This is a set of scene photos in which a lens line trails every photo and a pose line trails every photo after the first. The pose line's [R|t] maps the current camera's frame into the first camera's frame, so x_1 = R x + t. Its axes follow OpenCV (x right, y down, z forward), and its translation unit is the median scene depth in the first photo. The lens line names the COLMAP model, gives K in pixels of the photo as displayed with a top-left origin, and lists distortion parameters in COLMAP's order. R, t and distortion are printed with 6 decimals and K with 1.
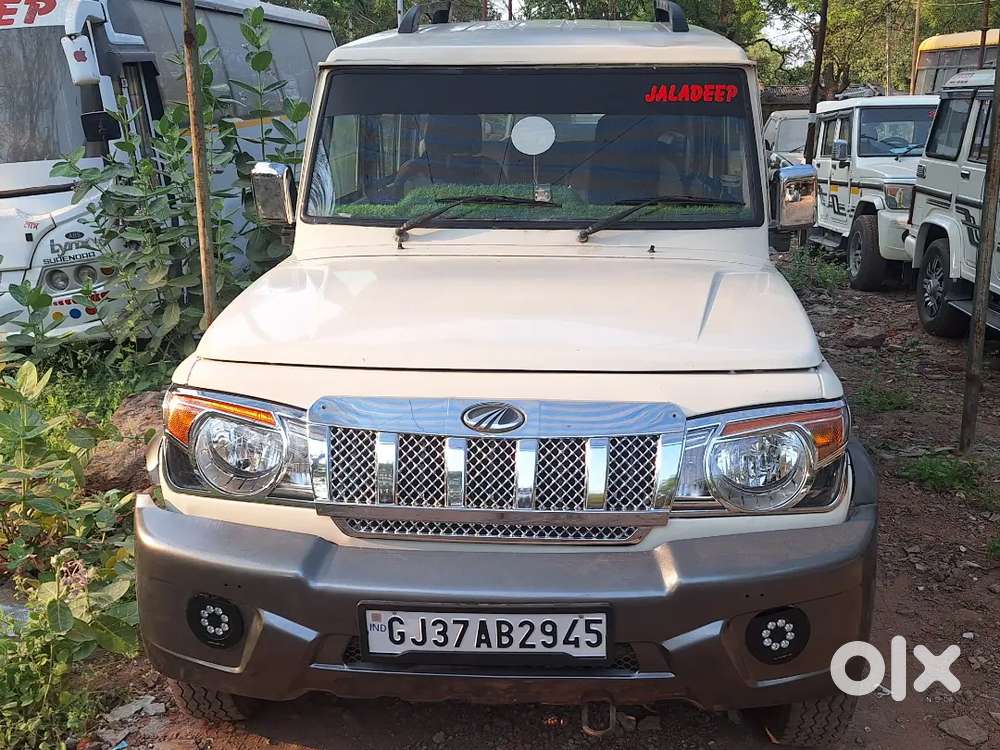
lens RADIAL K [[1023.0, 0, 502.2], [0, 1023.0, 370.6], [0, 0, 1]] dist [0.135698, -0.237178]
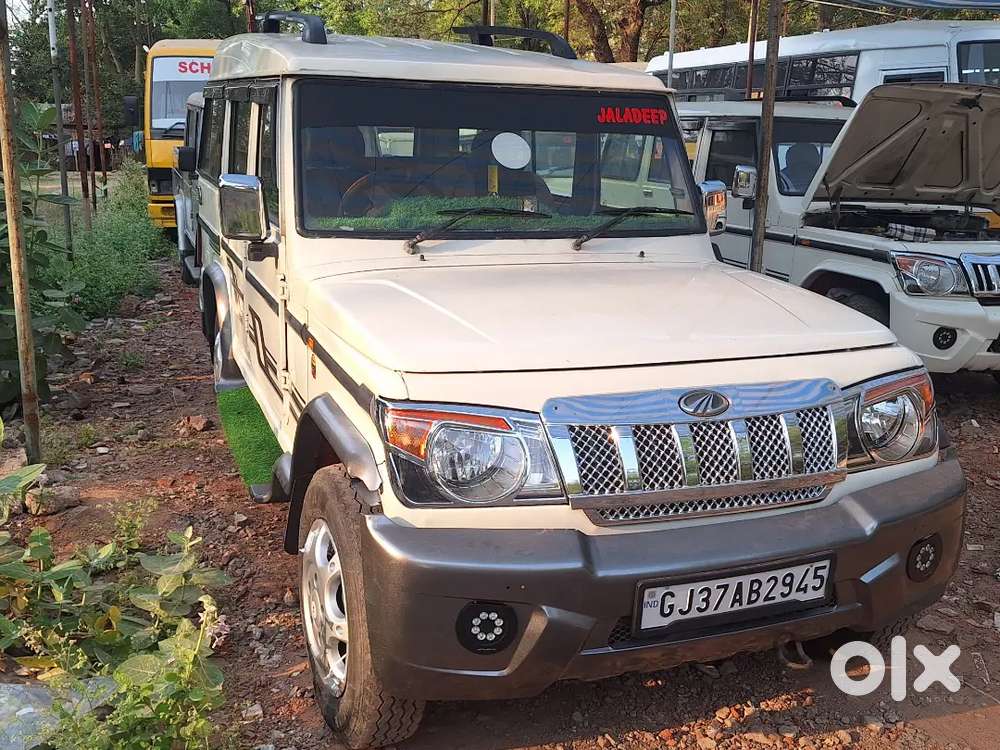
lens RADIAL K [[1023.0, 0, 502.2], [0, 1023.0, 370.6], [0, 0, 1]] dist [0.135698, -0.237178]
pose [[0.906565, -0.072473, 0.415797, -0.693869], [0.078491, 0.996911, 0.002626, -0.010097], [-0.414703, 0.030256, 0.909454, 0.074812]]
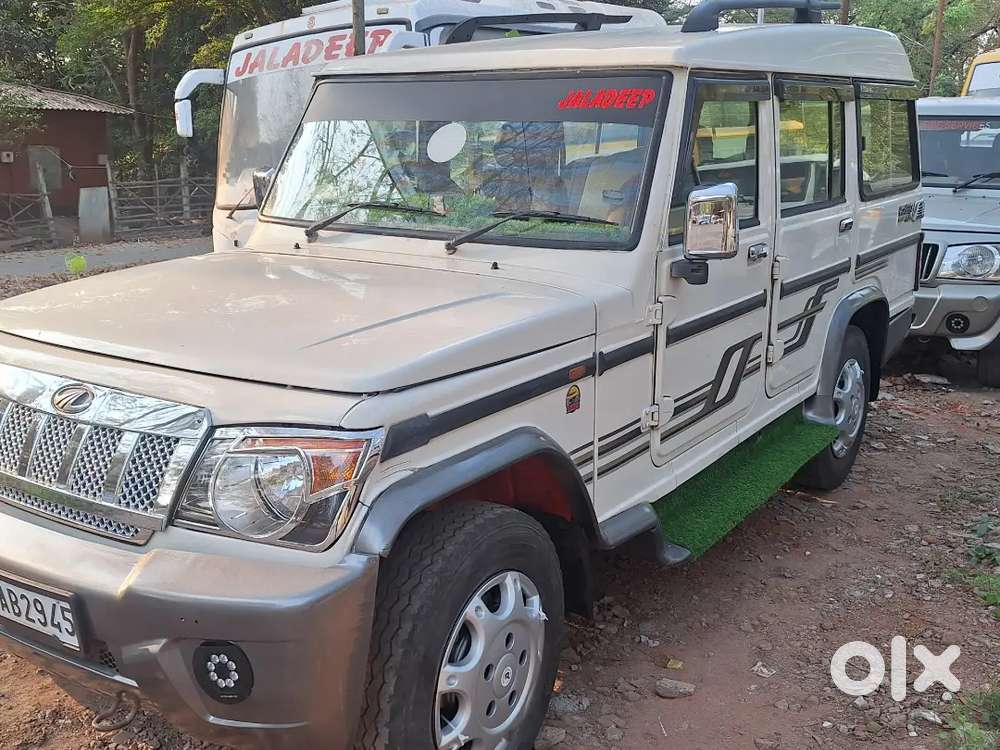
lens RADIAL K [[1023.0, 0, 502.2], [0, 1023.0, 370.6], [0, 0, 1]] dist [0.135698, -0.237178]
pose [[0.865460, 0.118902, -0.486663, 0.899312], [-0.131643, 0.991264, 0.008079, -0.048851], [0.483372, 0.057074, 0.873552, 0.303119]]
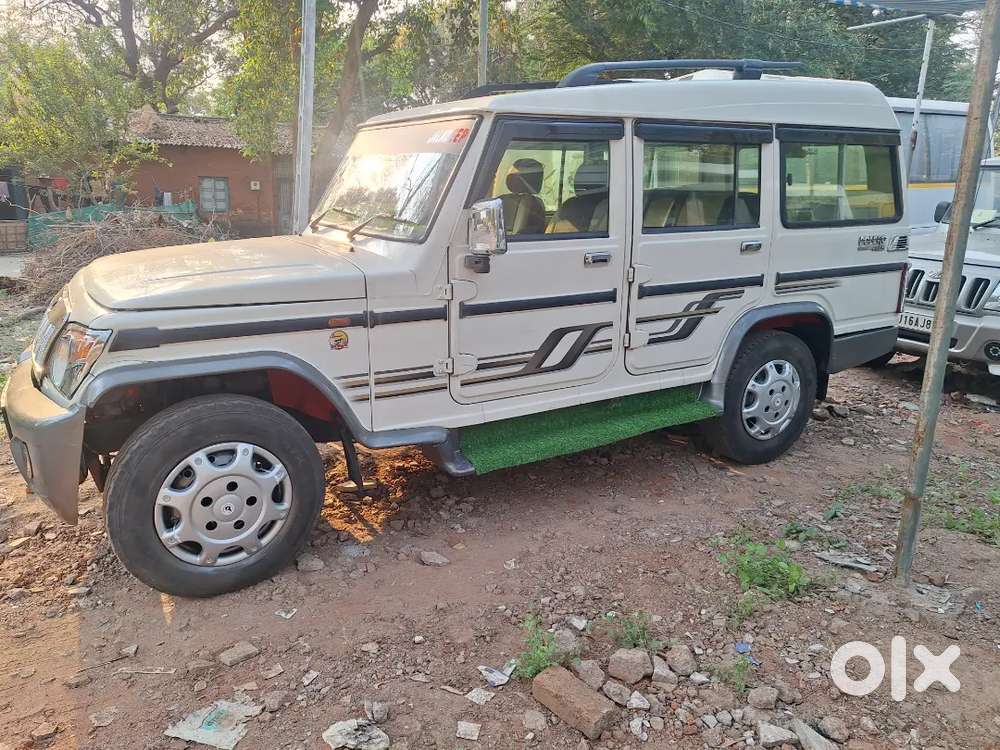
lens RADIAL K [[711.7, 0, 500.0], [0, 711.7, 375.0], [0, 0, 1]] dist [0.051330, -0.003452]
pose [[0.562714, 0.232893, -0.793167, 1.528071], [-0.231187, 0.965544, 0.119491, -0.169967], [0.793666, 0.116131, 0.597167, 0.904687]]
